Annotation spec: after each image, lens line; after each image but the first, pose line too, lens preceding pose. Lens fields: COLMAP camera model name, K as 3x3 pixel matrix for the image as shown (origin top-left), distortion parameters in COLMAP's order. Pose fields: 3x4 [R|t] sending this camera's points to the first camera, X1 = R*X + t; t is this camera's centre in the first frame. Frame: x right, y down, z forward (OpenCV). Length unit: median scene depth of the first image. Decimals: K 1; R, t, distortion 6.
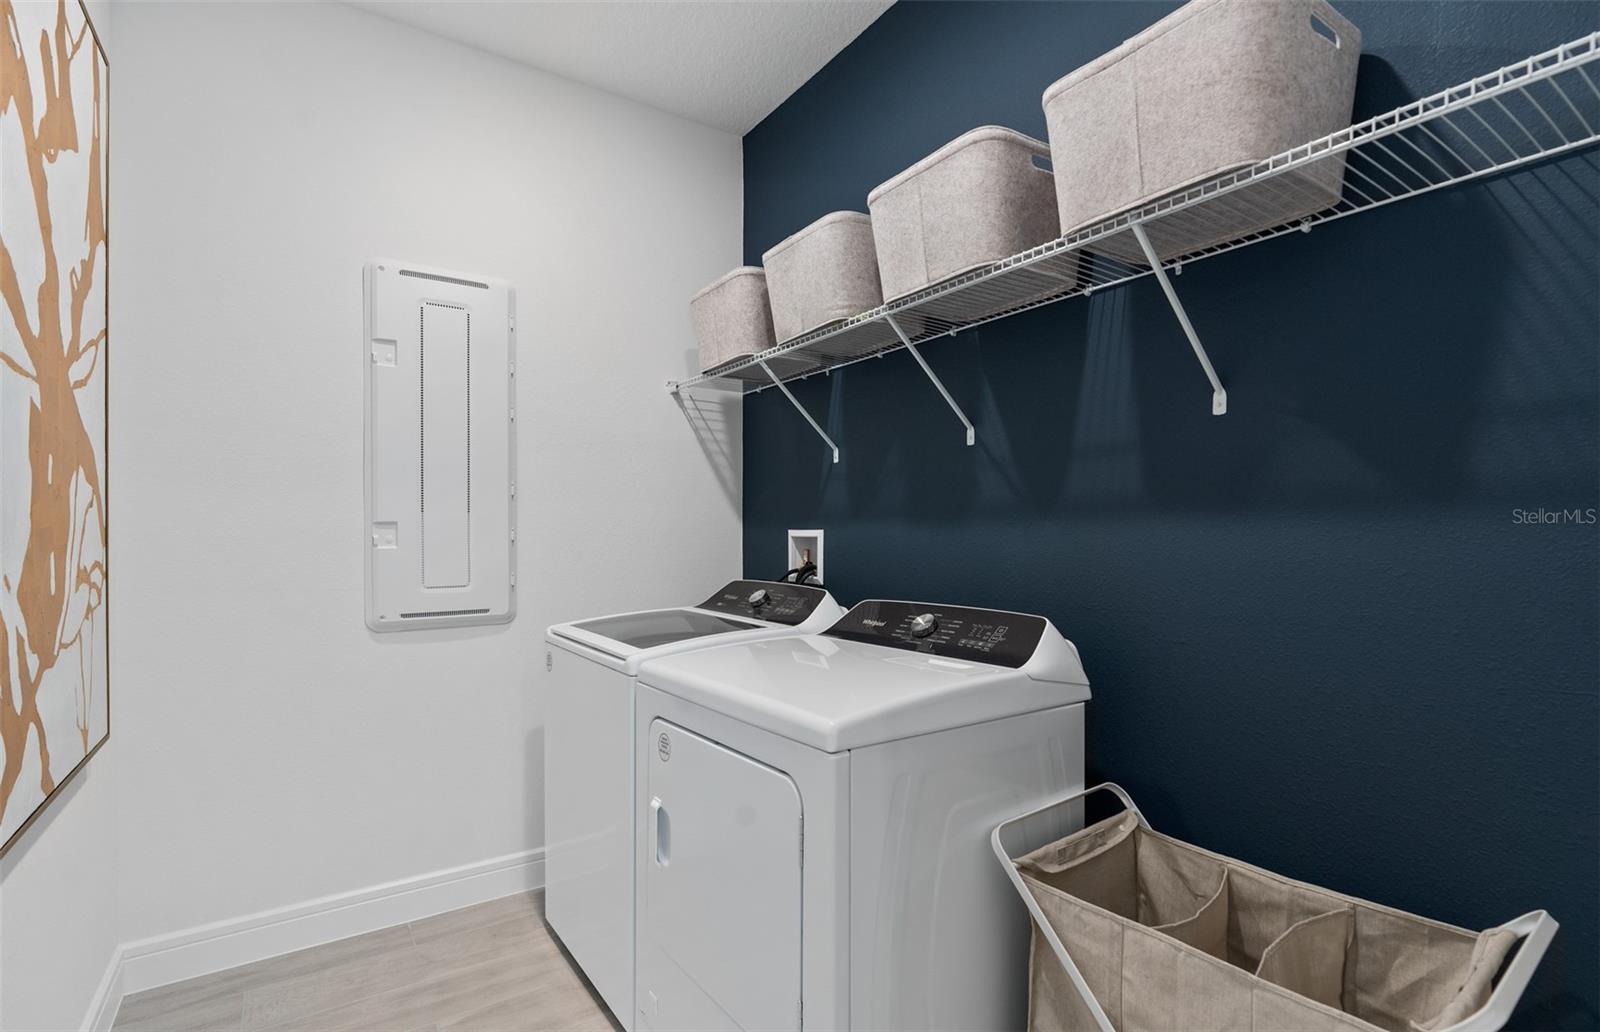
lens RADIAL K [[772.1, 0, 803.7], [0, 772.1, 527.6], [0, 0, 1]] dist [-0.005074, 0.001058]
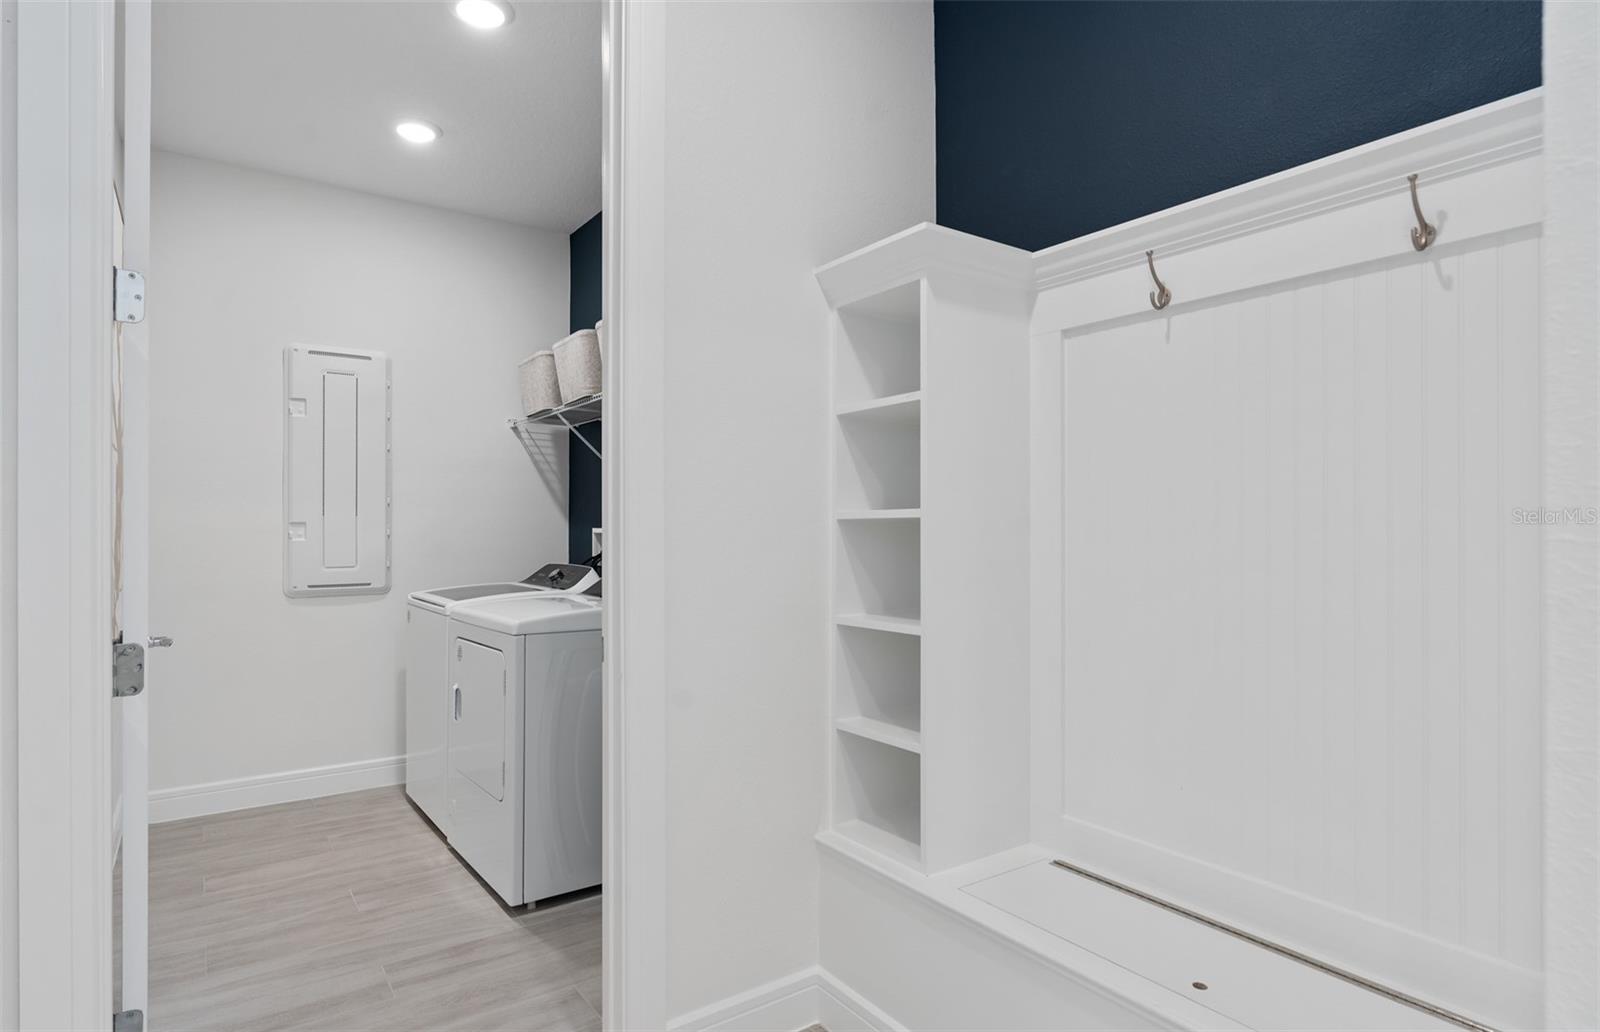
lens RADIAL K [[869.8, 0, 800.1], [0, 869.8, 516.4], [0, 0, 1]] dist [-0.001413, -0.001581]
pose [[0.999679, 0.000887, 0.025312, 0.367671], [-0.000600, 0.999936, -0.011318, -0.000573], [-0.025321, 0.011299, 0.999616, -0.670859]]
